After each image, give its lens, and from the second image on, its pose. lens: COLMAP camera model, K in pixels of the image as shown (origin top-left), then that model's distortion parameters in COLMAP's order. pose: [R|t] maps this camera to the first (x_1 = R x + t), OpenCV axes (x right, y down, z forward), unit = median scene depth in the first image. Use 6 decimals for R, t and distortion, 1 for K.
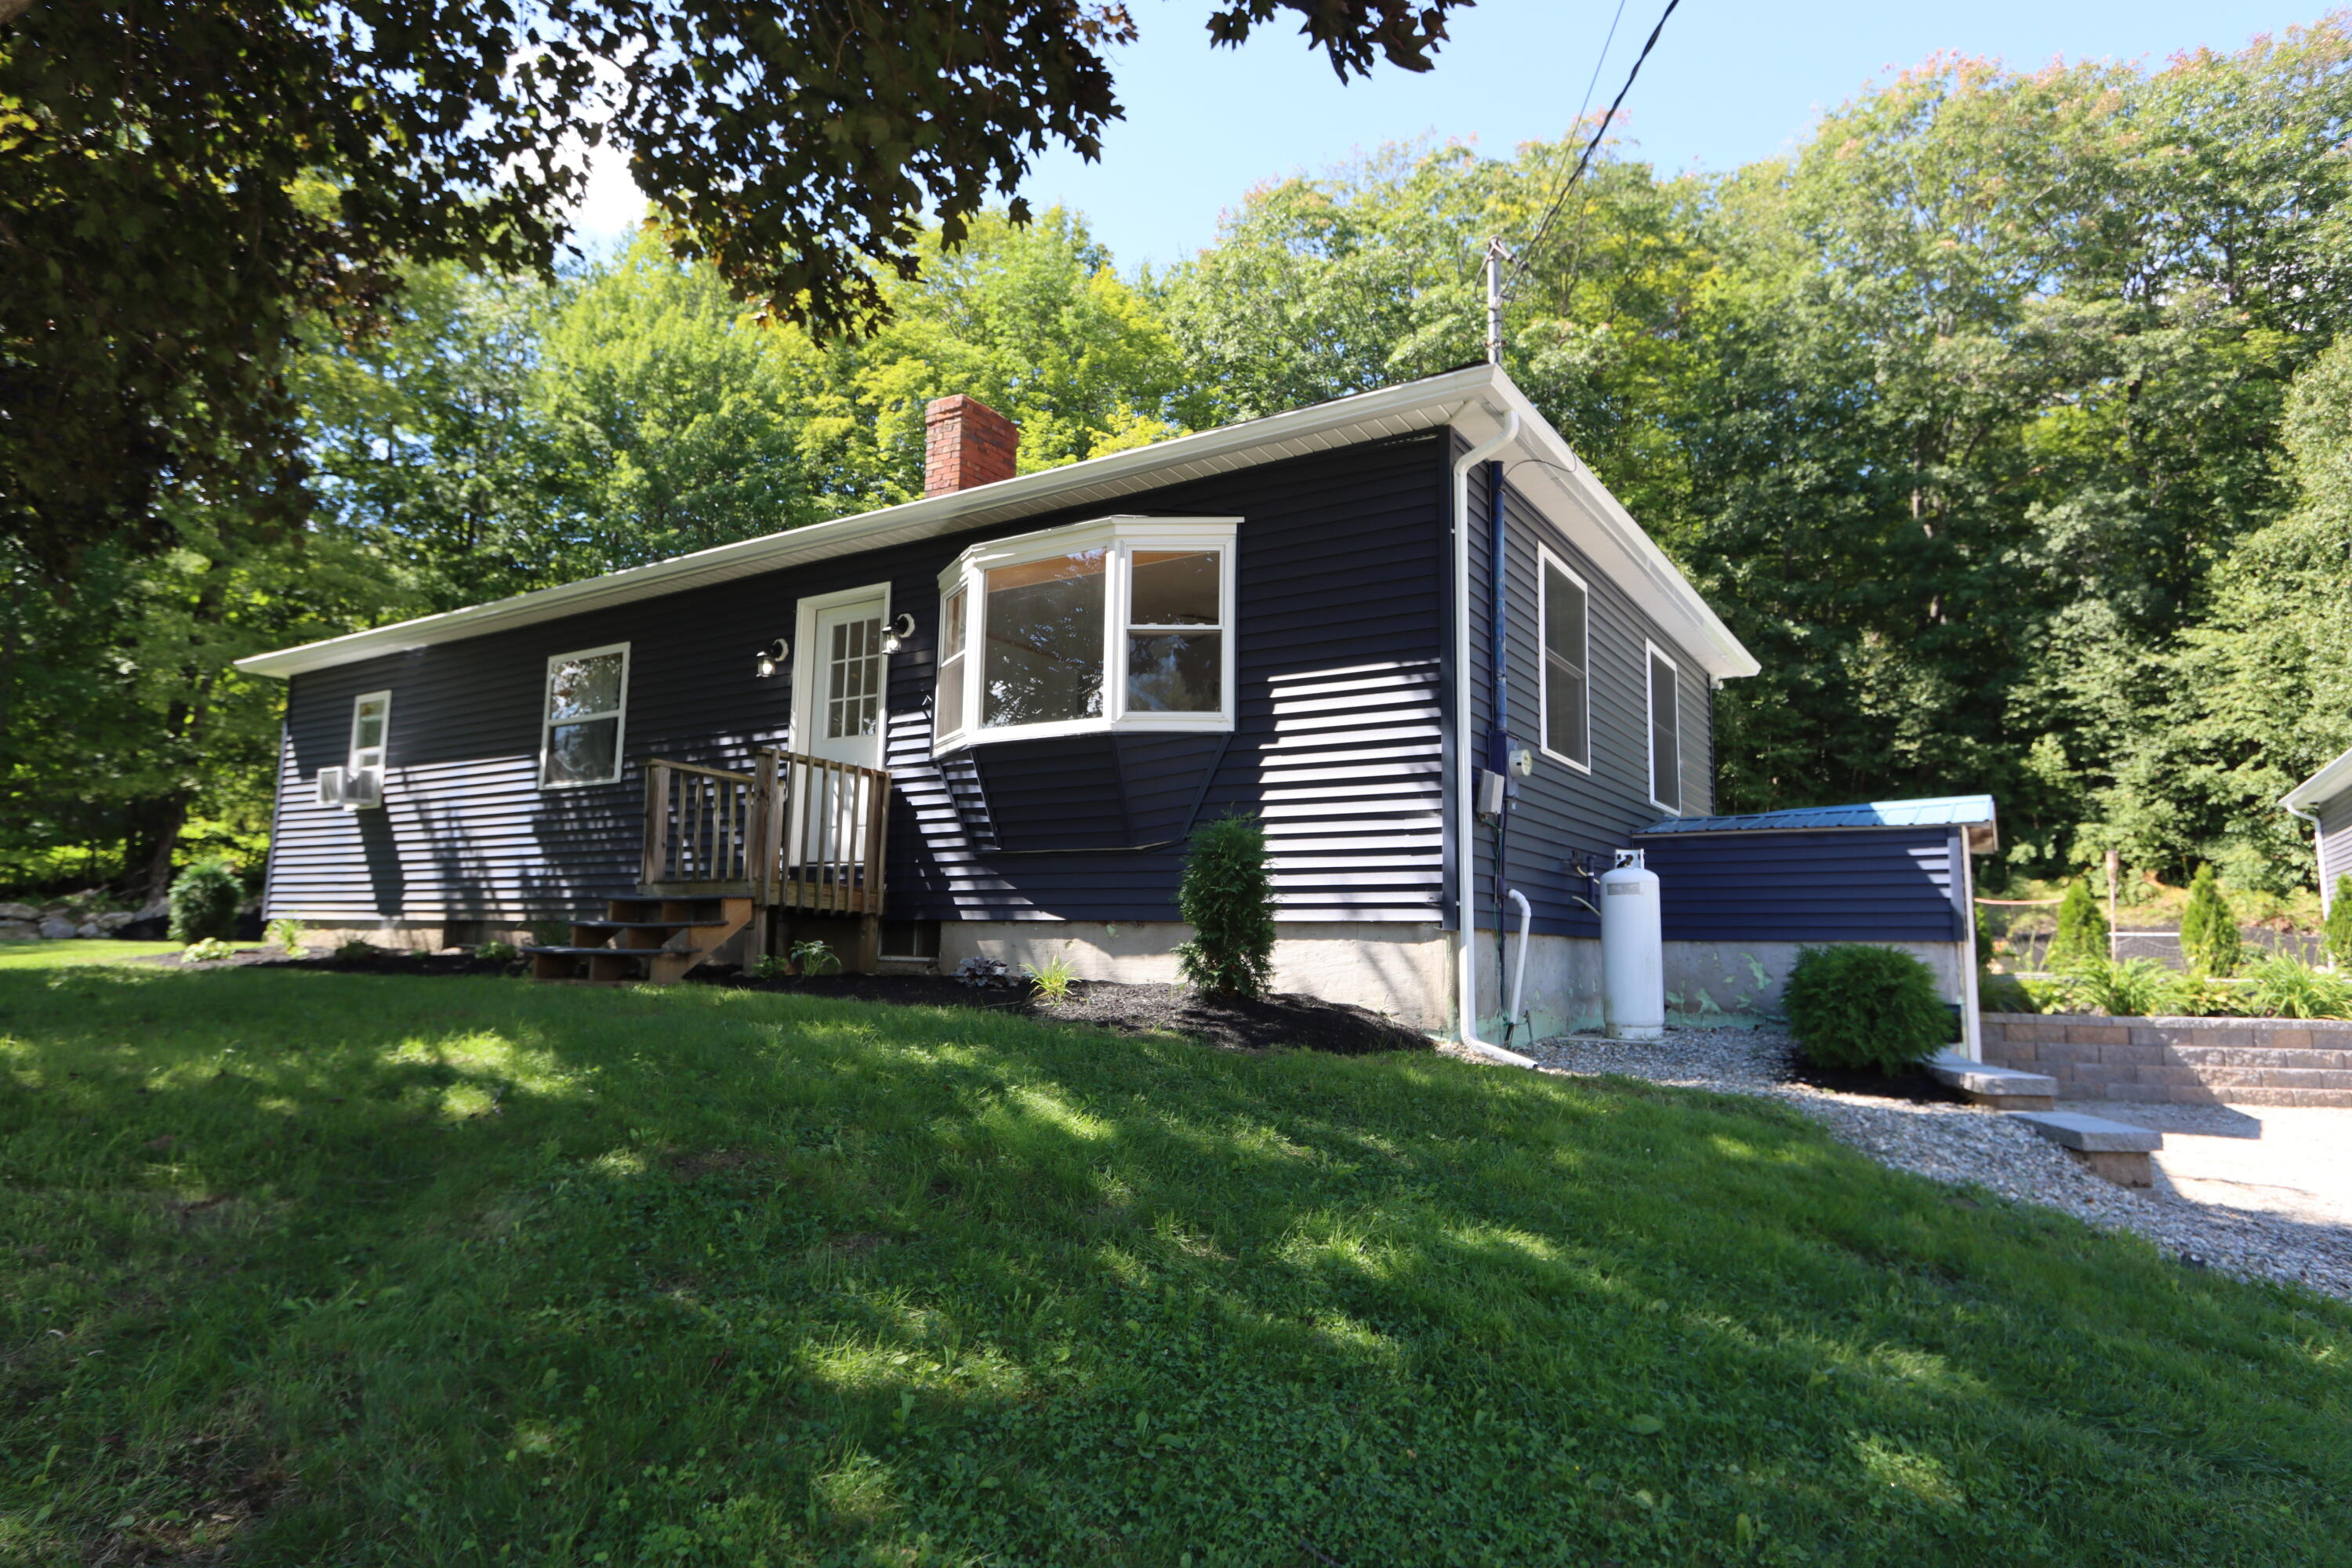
lens RADIAL K [[1303.0, 0, 1173.4], [0, 1303.0, 788.9], [0, 0, 1]] dist [-0.008298, -0.000362]
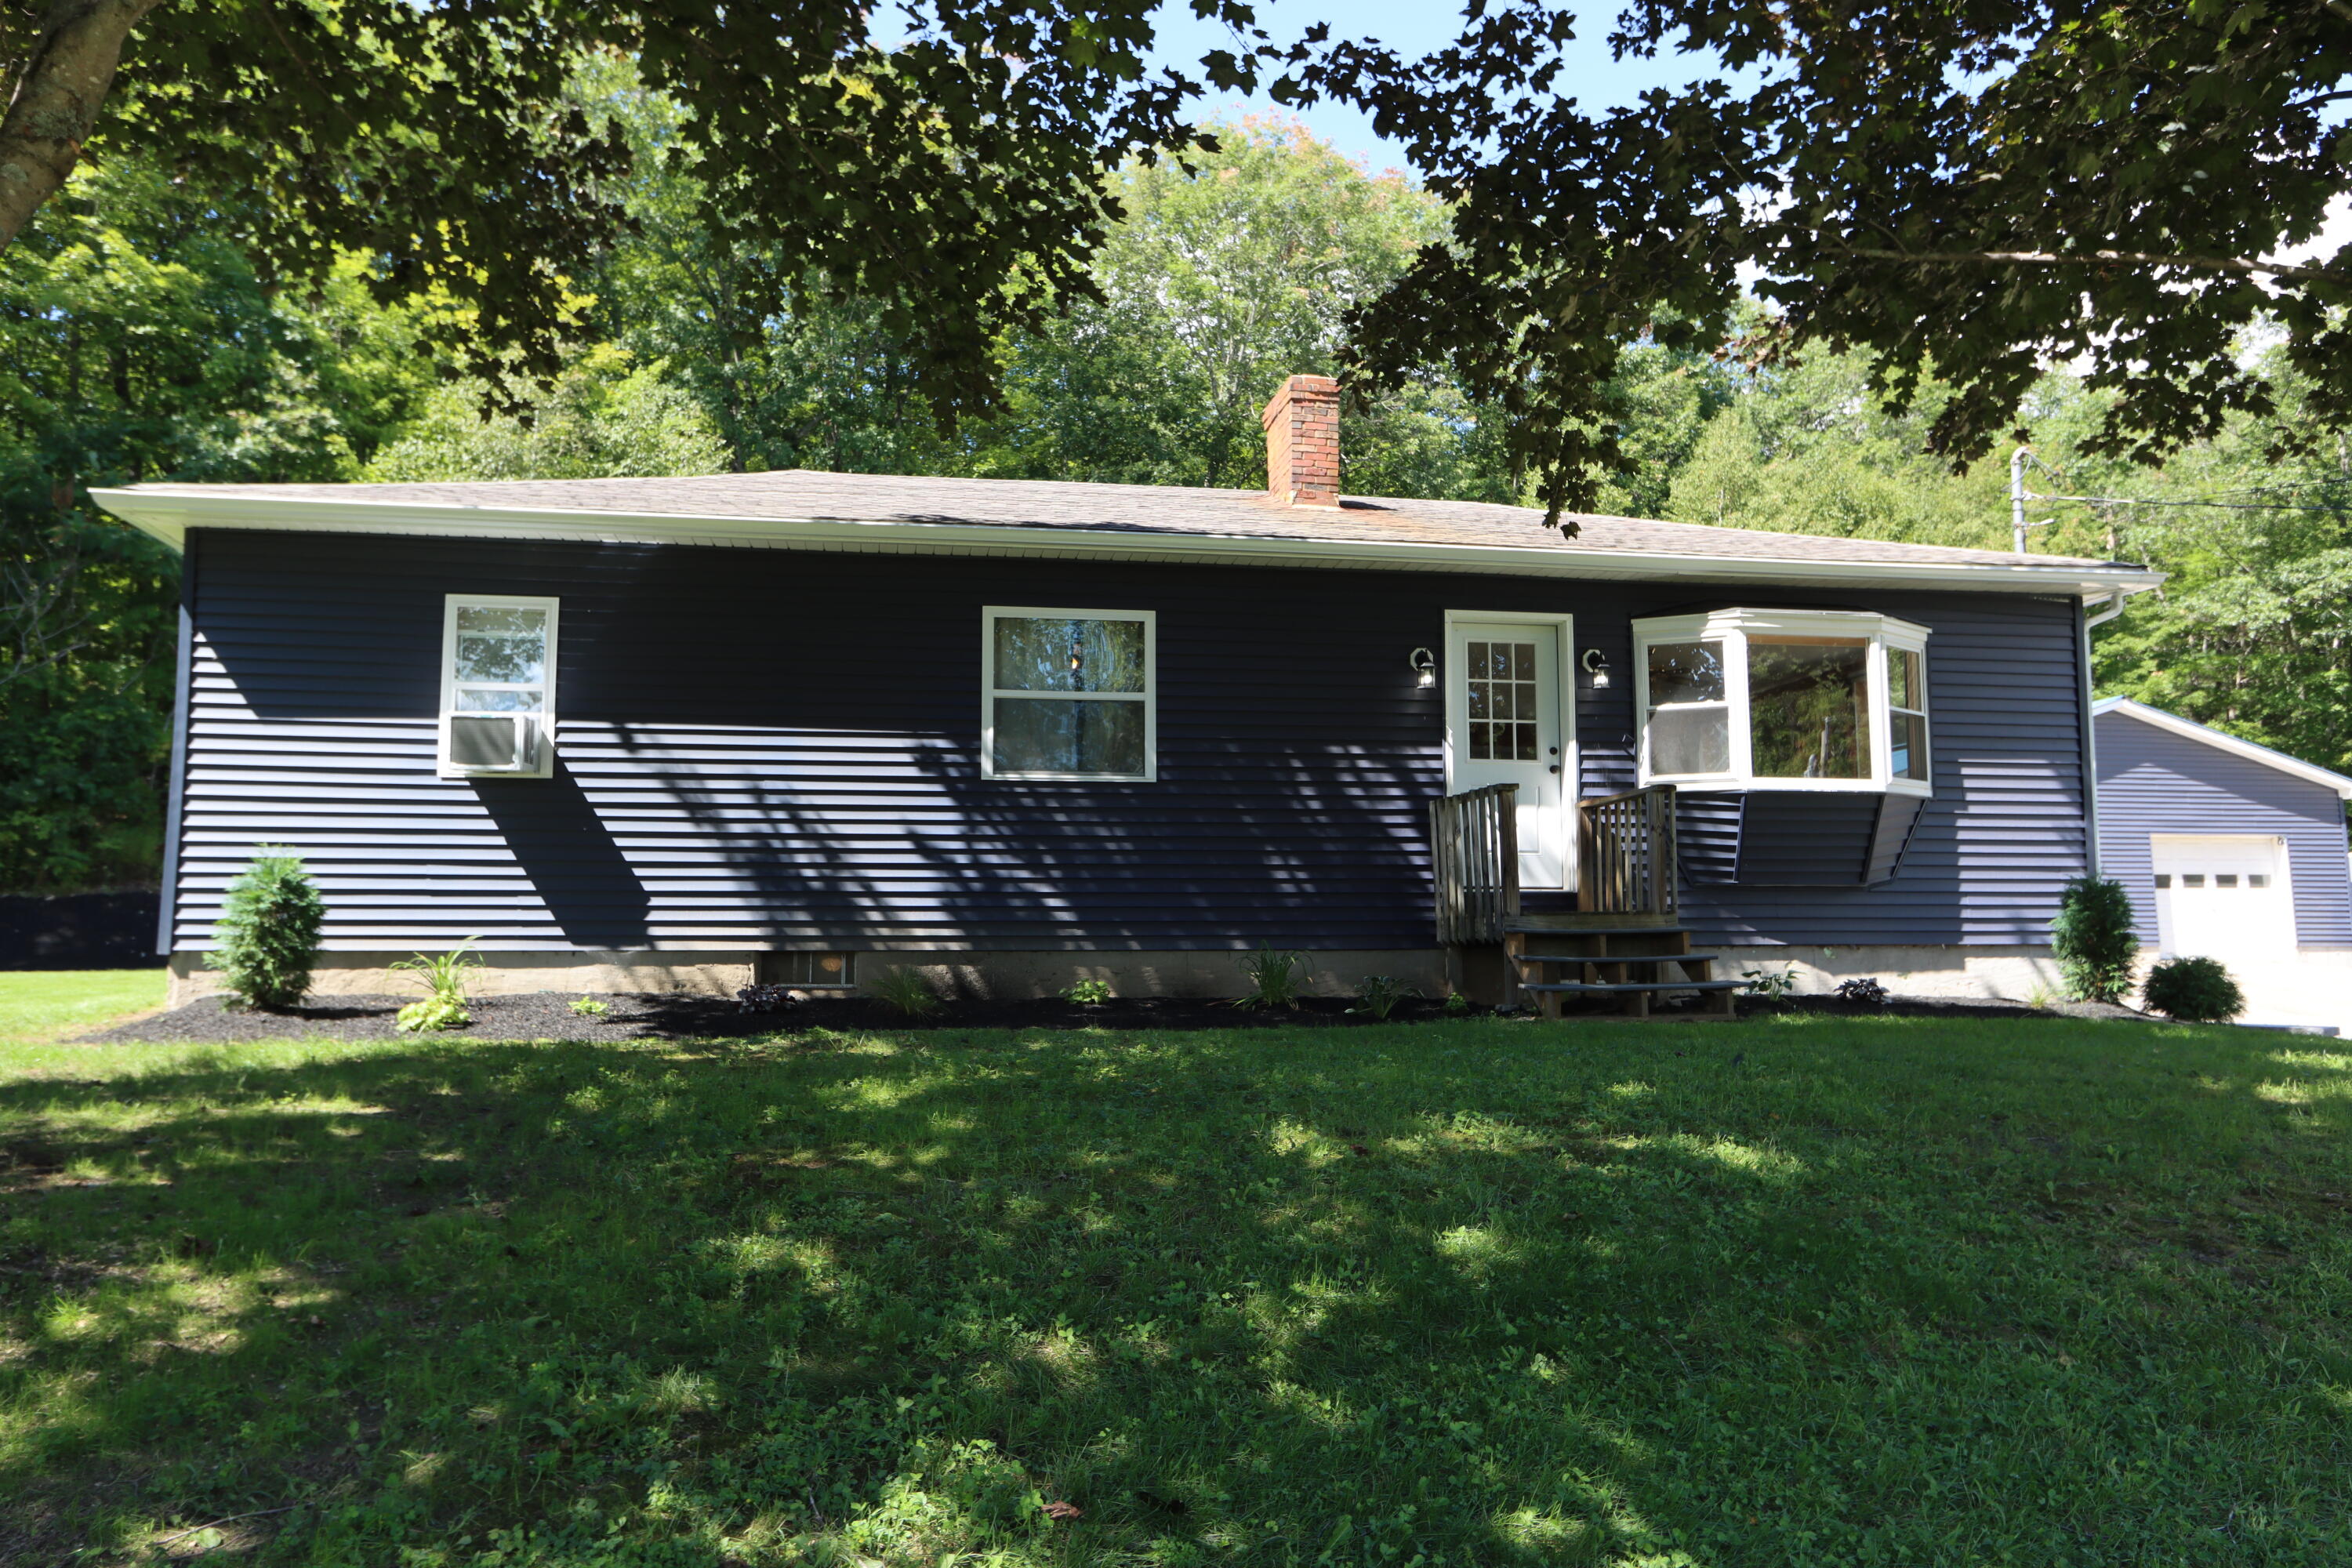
lens RADIAL K [[1640.0, 0, 1176.5], [0, 1640.0, 782.1], [0, 0, 1]] dist [-0.004397, -0.000315]
pose [[0.731246, 0.049613, 0.680307, -1.590043], [-0.067847, 0.997696, 0.000168, -0.008563], [-0.678731, -0.046280, 0.732927, 0.318010]]
